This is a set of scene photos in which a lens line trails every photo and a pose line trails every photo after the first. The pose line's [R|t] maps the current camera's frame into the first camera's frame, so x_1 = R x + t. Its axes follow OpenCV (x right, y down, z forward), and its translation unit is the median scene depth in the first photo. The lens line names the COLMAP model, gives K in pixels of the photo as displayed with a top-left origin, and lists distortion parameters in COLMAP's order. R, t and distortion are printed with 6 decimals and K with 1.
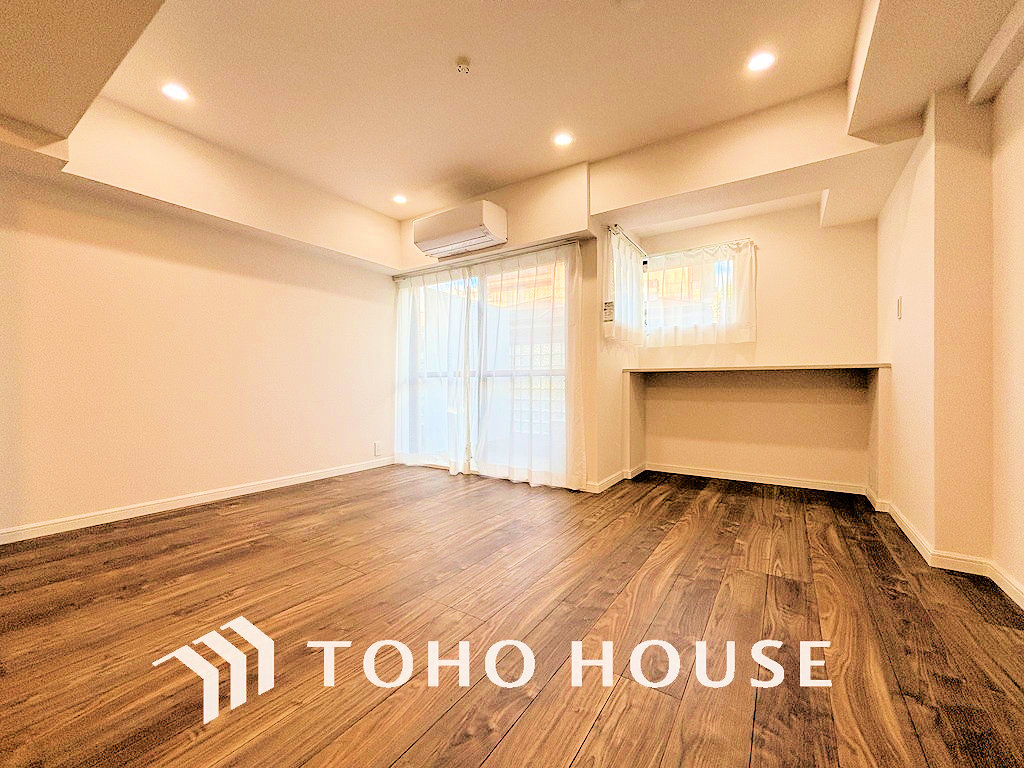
lens RADIAL K [[410.5, 0, 511.0], [0, 410.5, 384.8], [0, 0, 1]] dist [0.004837, -0.000195]
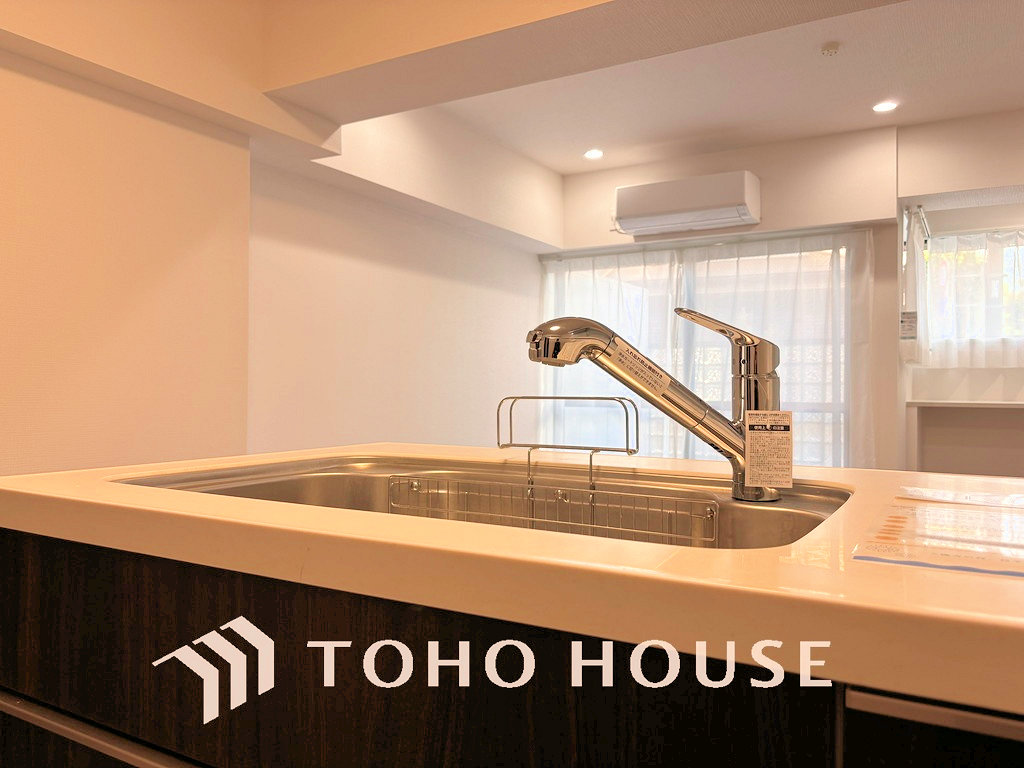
lens RADIAL K [[782.0, 0, 512.0], [0, 782.0, 384.0], [0, 0, 1]] dist [0.014516, 0.000794]
pose [[0.998551, 0.007212, 0.053328, -0.590390], [-0.006466, 0.999879, -0.014141, -0.058525], [-0.053424, 0.013776, 0.998477, -0.369364]]
